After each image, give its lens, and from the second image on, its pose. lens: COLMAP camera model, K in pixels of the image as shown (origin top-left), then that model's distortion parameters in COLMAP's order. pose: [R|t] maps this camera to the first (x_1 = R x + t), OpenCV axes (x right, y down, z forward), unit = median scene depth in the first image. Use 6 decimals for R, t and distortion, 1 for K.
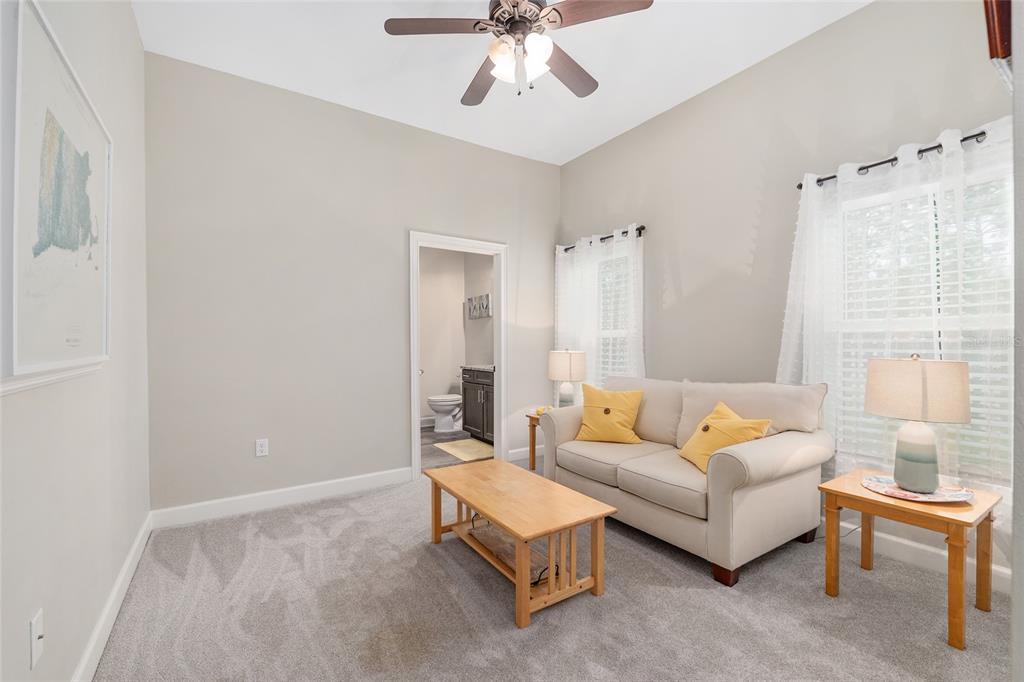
lens RADIAL K [[436.8, 0, 511.4], [0, 436.8, 345.2], [0, 0, 1]] dist [0.018168, 0.000150]
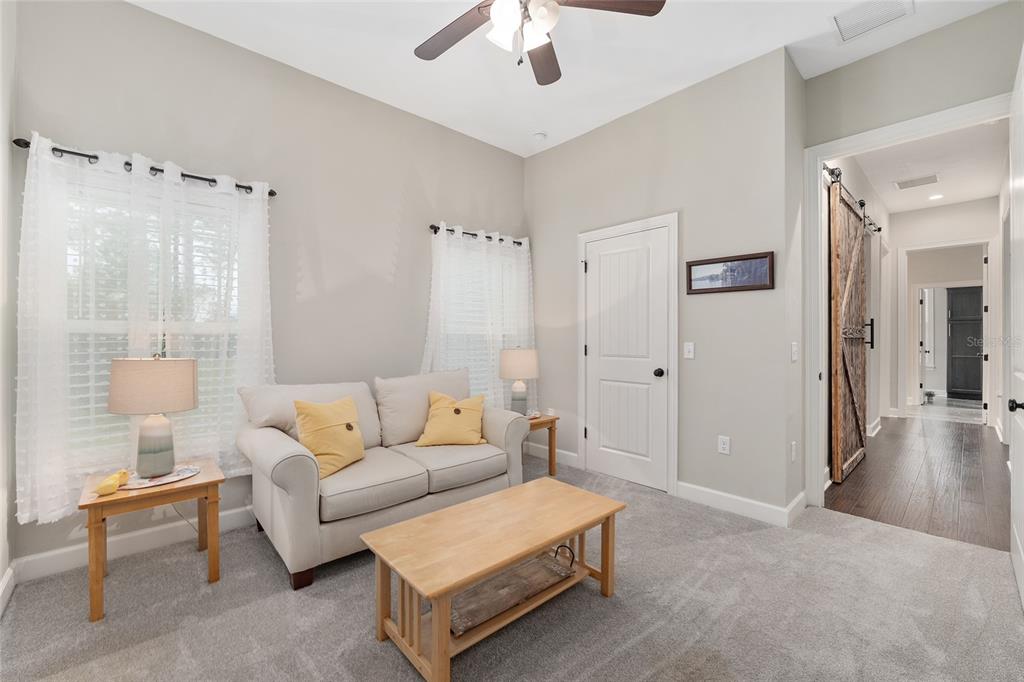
lens RADIAL K [[416.4, 0, 510.7], [0, 416.4, 347.5], [0, 0, 1]] dist [-0.028887, -0.000064]
pose [[-0.148779, -0.011985, 0.988798, -0.297645], [0.011014, 0.999844, 0.013776, -0.000113], [-0.988809, 0.012940, -0.148624, 0.431287]]
